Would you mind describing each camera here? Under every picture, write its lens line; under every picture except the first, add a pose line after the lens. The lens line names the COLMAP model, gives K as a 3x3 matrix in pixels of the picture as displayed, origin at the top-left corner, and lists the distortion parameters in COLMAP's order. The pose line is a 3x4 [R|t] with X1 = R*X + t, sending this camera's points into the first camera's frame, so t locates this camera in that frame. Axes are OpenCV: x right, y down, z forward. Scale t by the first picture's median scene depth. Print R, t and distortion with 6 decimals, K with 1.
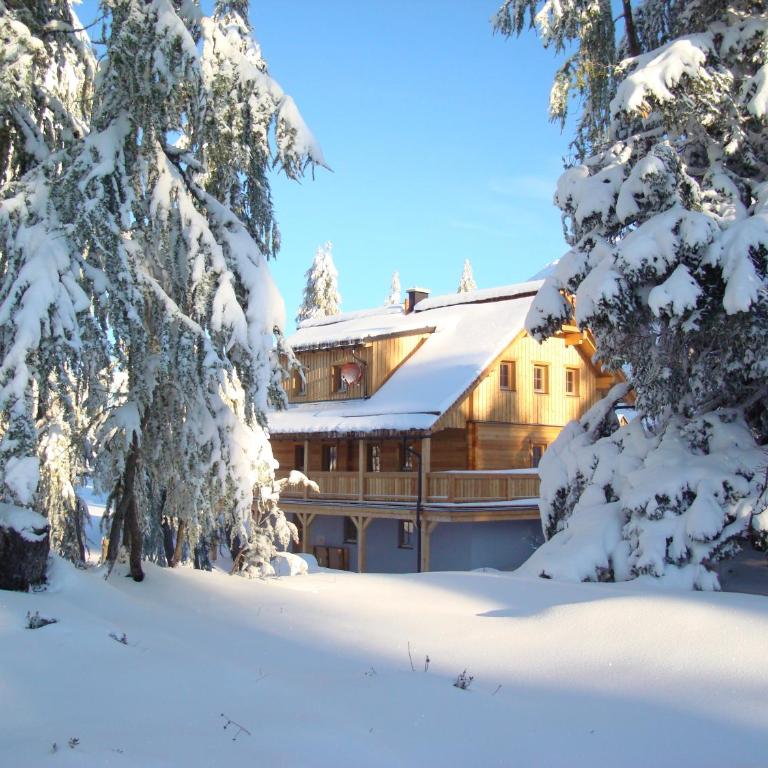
lens RADIAL K [[1006.4, 0, 384.0], [0, 1006.4, 384.0], [0, 0, 1]] dist [-0.038552, -0.447799]
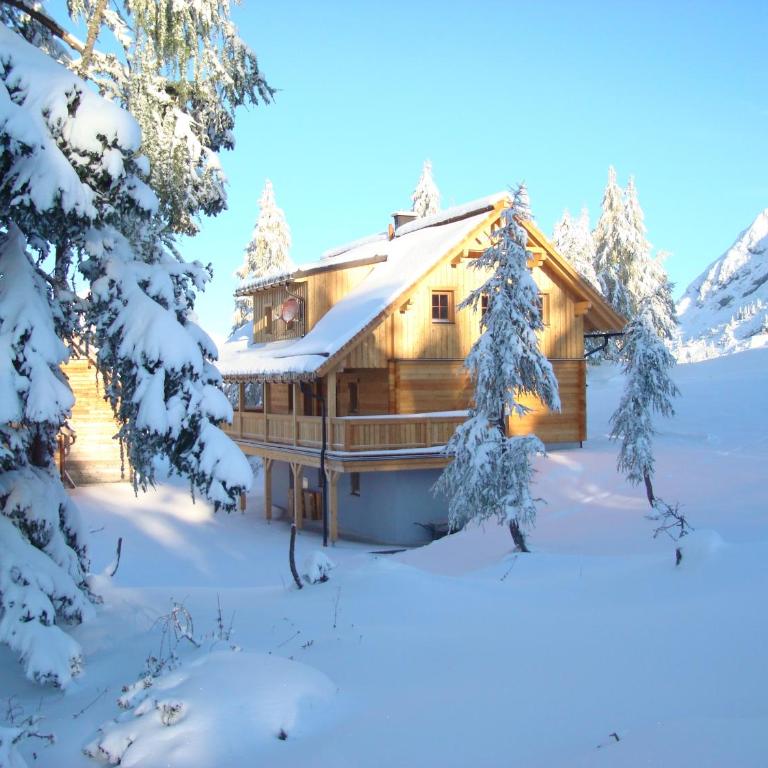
lens RADIAL K [[1006.4, 0, 384.0], [0, 1006.4, 384.0], [0, 0, 1]] dist [-0.038552, -0.447799]
pose [[0.959153, -0.021776, -0.282047, 0.327164], [0.044899, 0.996113, 0.075779, -0.010298], [0.279300, -0.085347, 0.956403, 0.123285]]
